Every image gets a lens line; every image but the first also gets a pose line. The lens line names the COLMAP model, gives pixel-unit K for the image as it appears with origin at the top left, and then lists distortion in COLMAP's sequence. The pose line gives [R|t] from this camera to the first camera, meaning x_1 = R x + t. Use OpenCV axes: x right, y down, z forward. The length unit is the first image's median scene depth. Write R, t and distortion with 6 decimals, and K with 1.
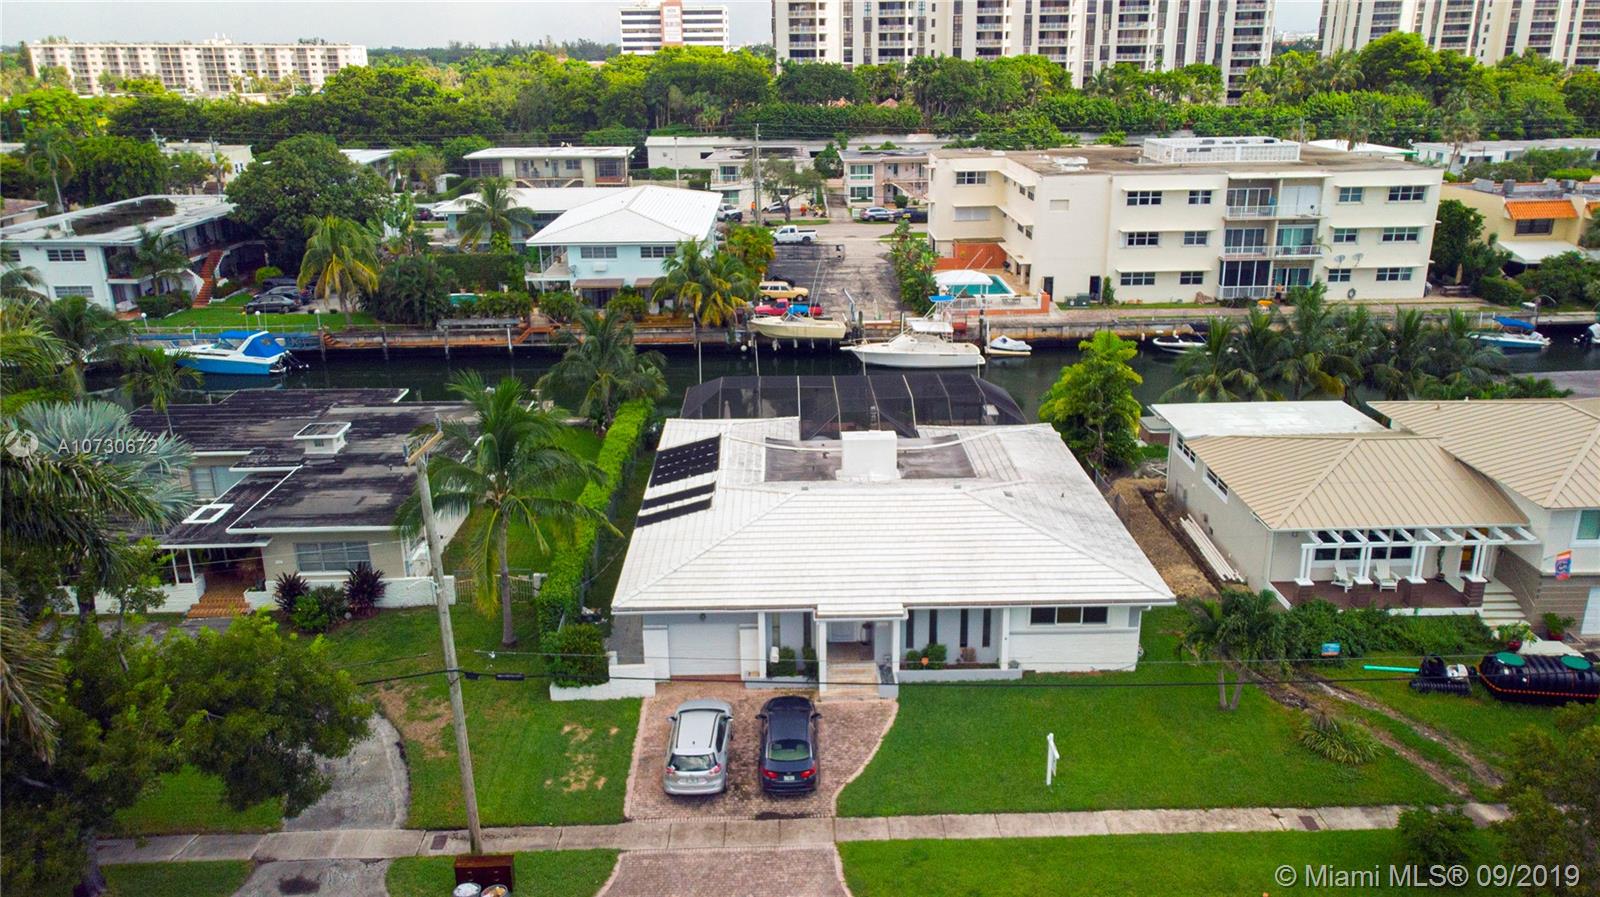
lens RADIAL K [[1182.8, 0, 800.0], [0, 1182.8, 448.5], [0, 0, 1]] dist [0.013008, 0.000575]
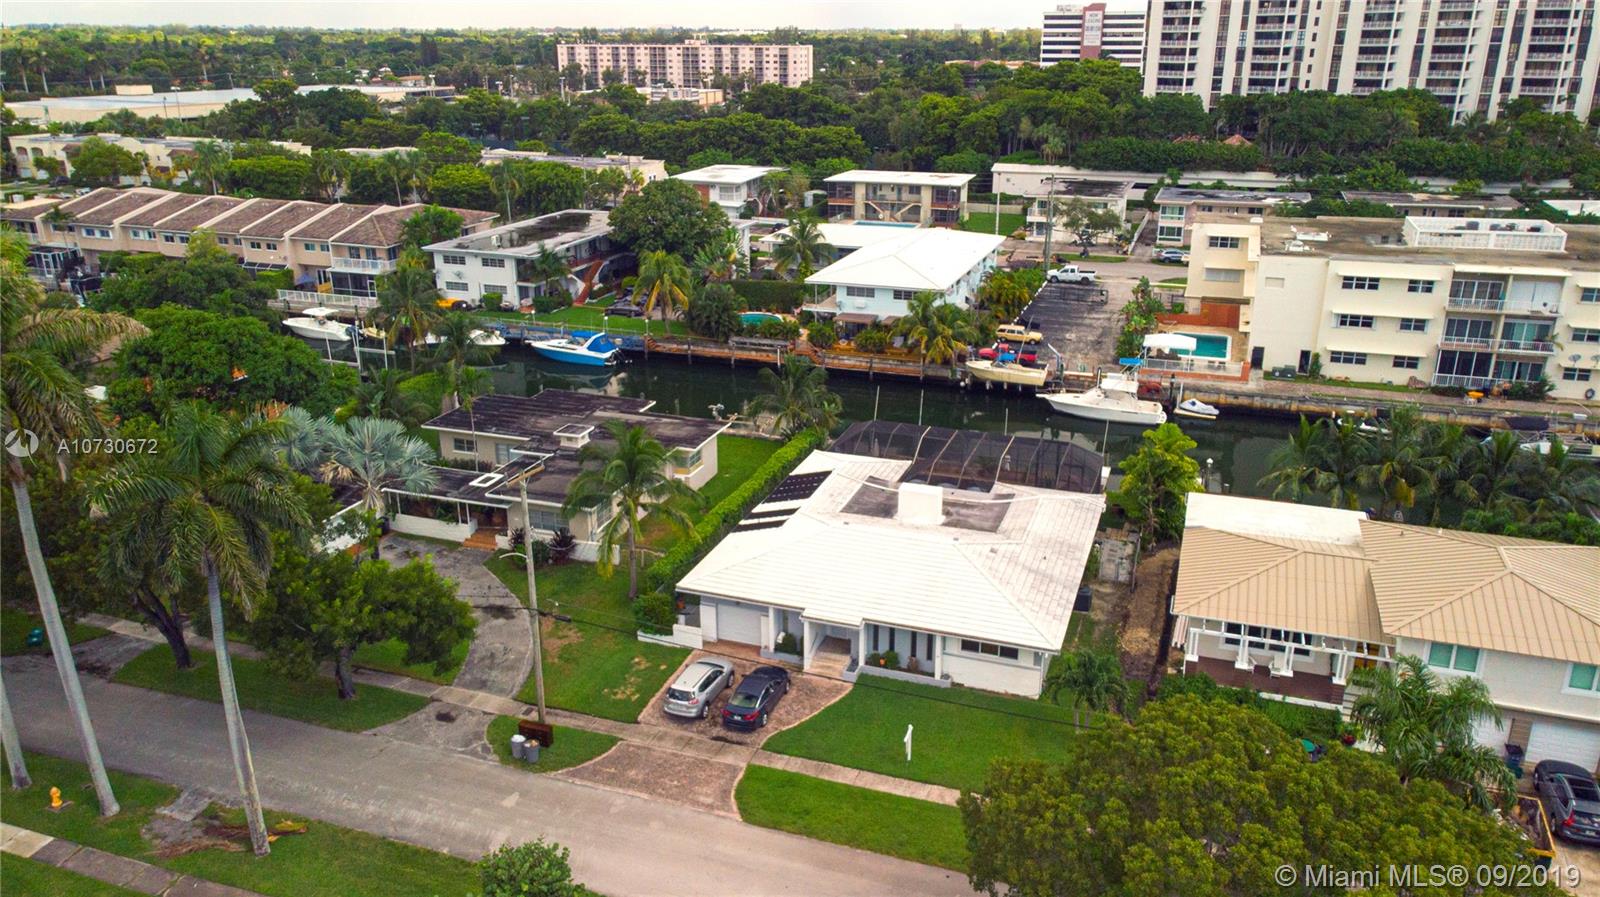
lens RADIAL K [[1138.4, 0, 814.0], [0, 1138.4, 448.2], [0, 0, 1]] dist [0.048330, 0.001576]
pose [[0.937683, 0.129169, -0.322592, 0.303760], [-0.121815, 0.991622, 0.042972, -0.083169], [0.325440, -0.000997, 0.945562, -0.210685]]
